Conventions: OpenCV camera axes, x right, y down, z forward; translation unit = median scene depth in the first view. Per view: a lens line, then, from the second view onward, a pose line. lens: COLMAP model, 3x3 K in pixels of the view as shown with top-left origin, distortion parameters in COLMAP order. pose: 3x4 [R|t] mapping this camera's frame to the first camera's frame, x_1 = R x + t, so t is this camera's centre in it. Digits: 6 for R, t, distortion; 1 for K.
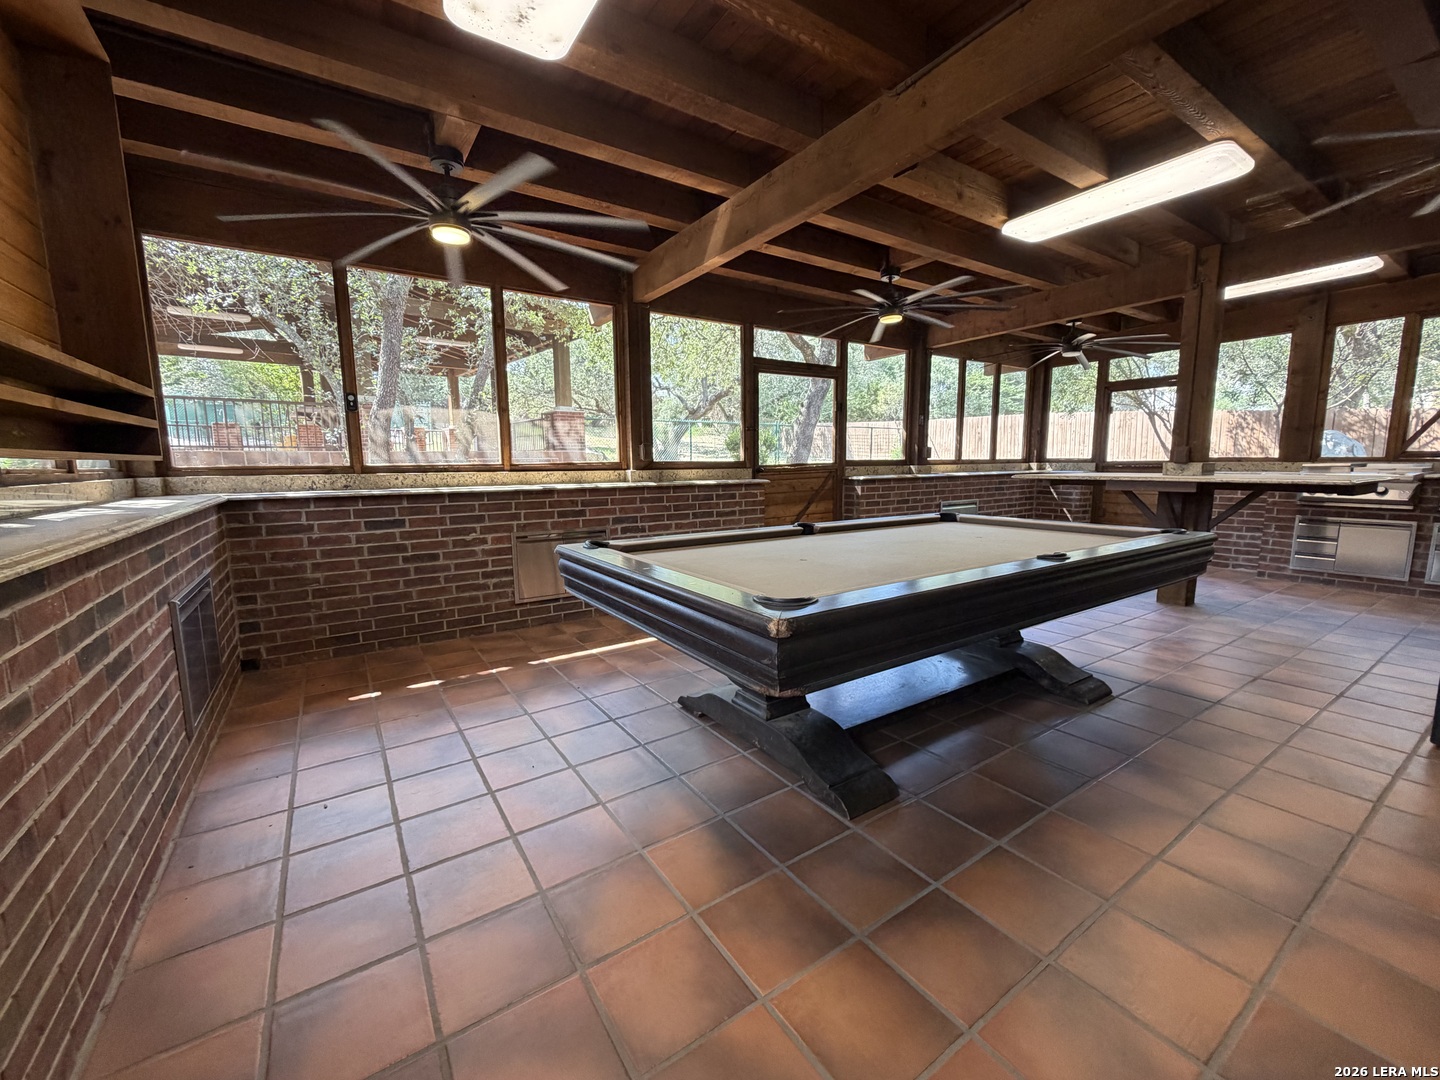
lens RADIAL K [[583.7, 0, 717.7], [0, 583.7, 541.9], [0, 0, 1]] dist [-0.000449, 0.000088]
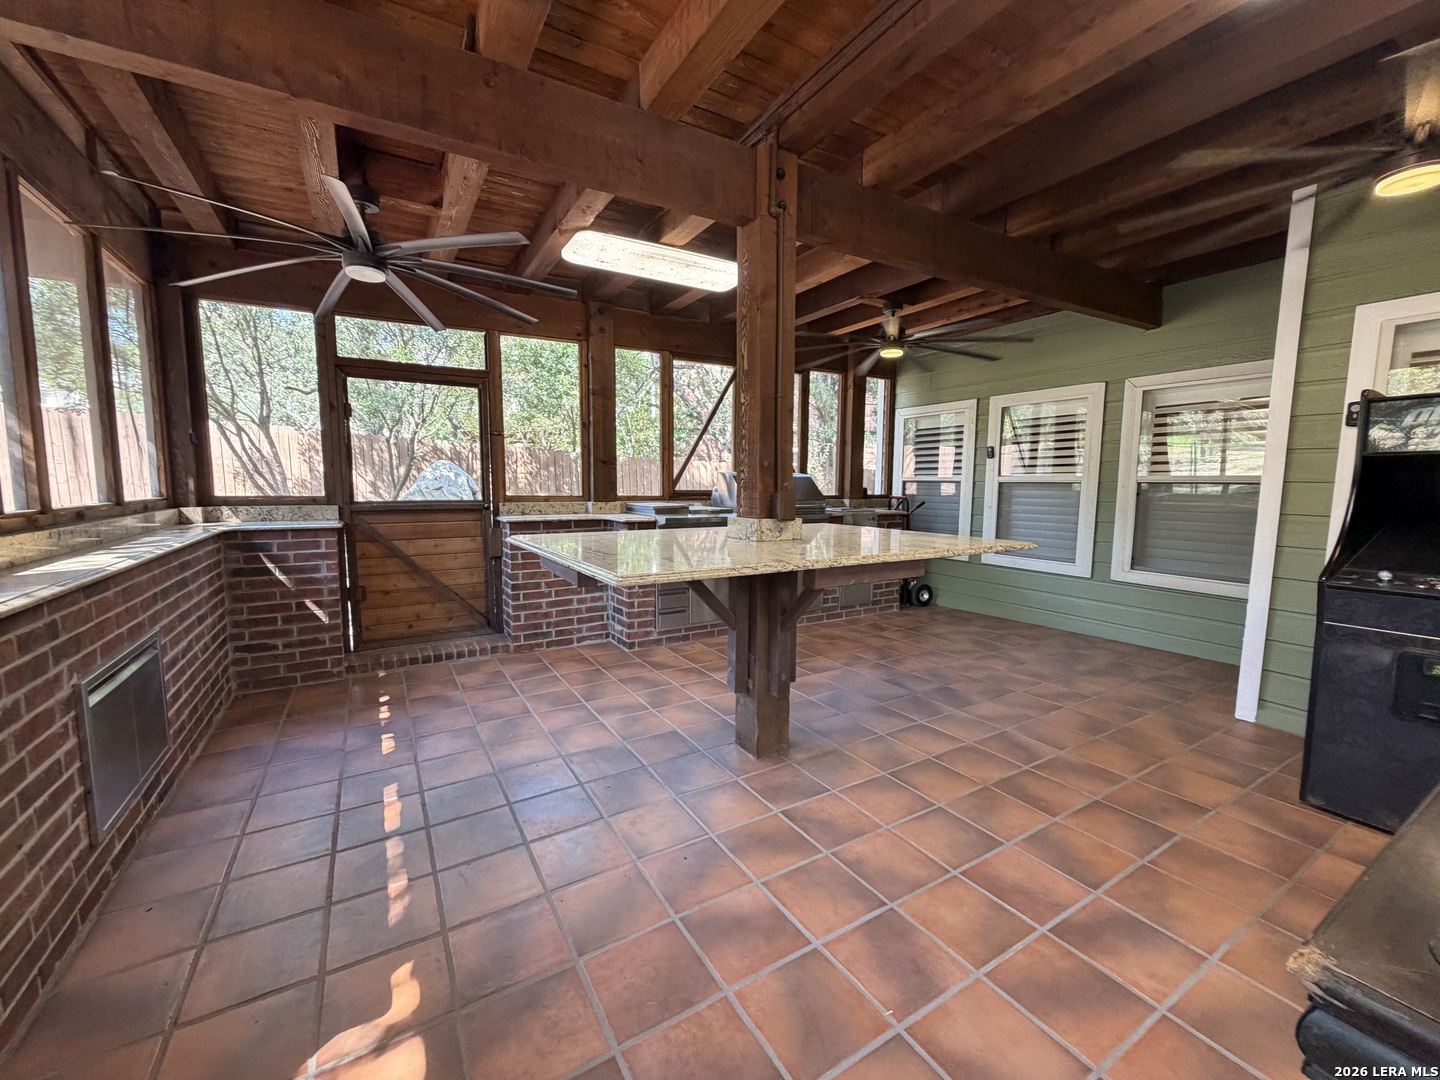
lens RADIAL K [[583.7, 0, 717.7], [0, 583.7, 541.9], [0, 0, 1]] dist [-0.000449, 0.000088]
pose [[0.050119, -0.097911, 0.993932, 0.129793], [0.129812, 0.987380, 0.090720, -0.108100], [-0.990271, 0.124477, 0.062196, 0.636696]]
